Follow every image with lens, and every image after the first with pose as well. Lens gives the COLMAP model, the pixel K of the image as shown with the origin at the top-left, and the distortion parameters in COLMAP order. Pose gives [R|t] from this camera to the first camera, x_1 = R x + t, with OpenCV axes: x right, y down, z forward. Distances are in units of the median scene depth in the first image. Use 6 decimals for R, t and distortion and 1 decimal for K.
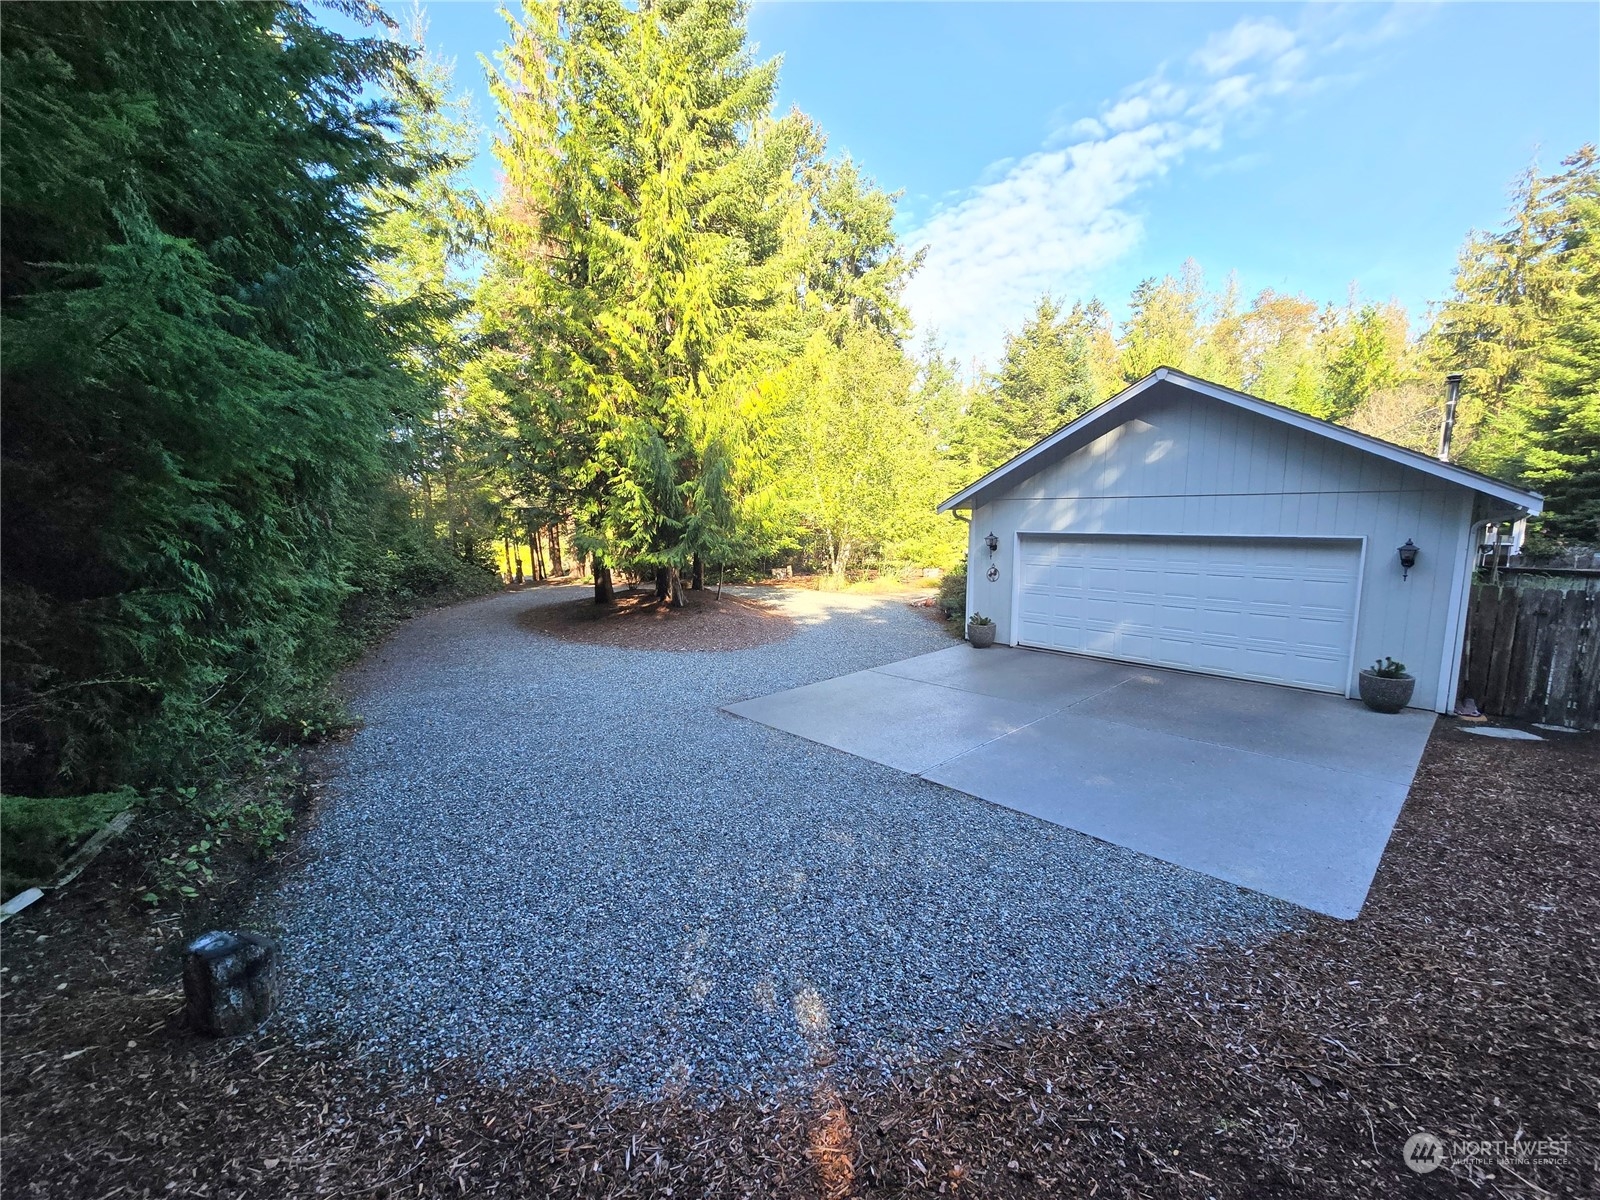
lens RADIAL K [[649.3, 0, 806.8], [0, 649.3, 602.9], [0, 0, 1]] dist [-0.002217, 0.000835]
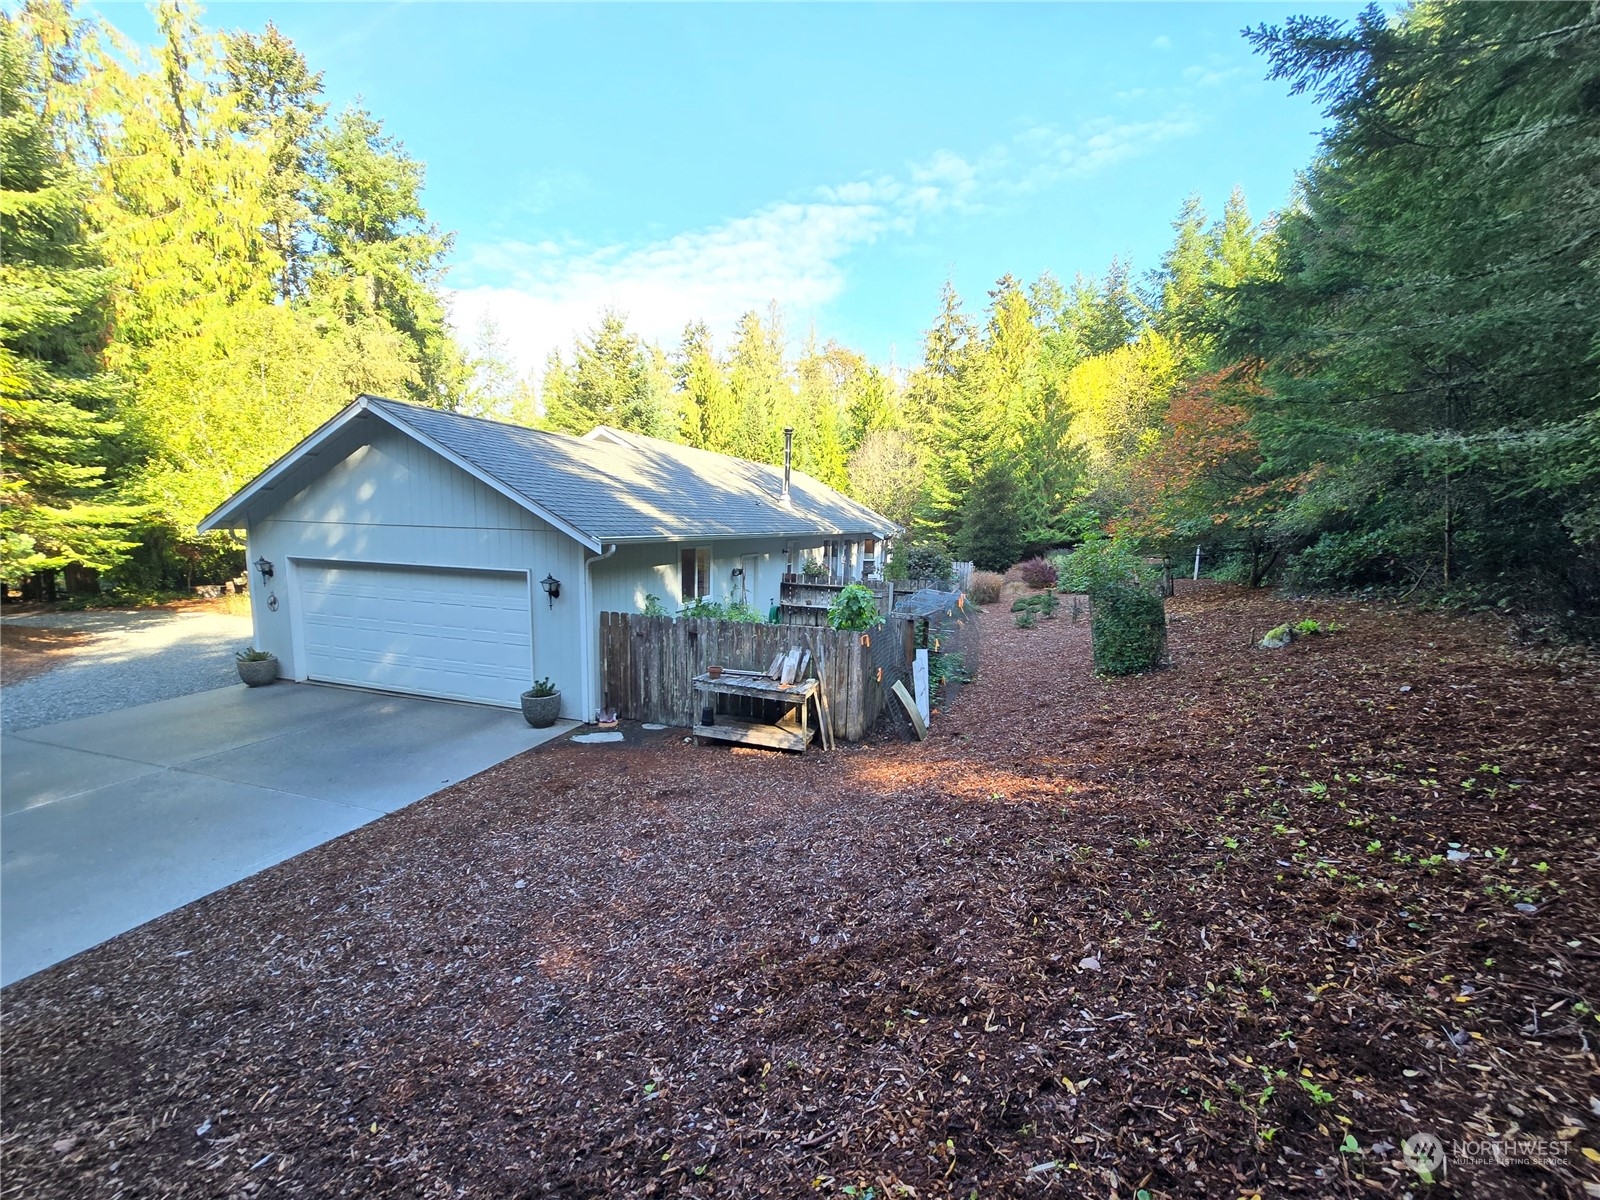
lens RADIAL K [[649.3, 0, 806.3], [0, 649.3, 600.3], [0, 0, 1]] dist [-0.002217, 0.000835]
pose [[0.876446, -0.030247, 0.480549, 0.226369], [0.033844, 0.999426, 0.001180, -0.010720], [-0.480309, 0.015229, 0.876967, -0.062351]]
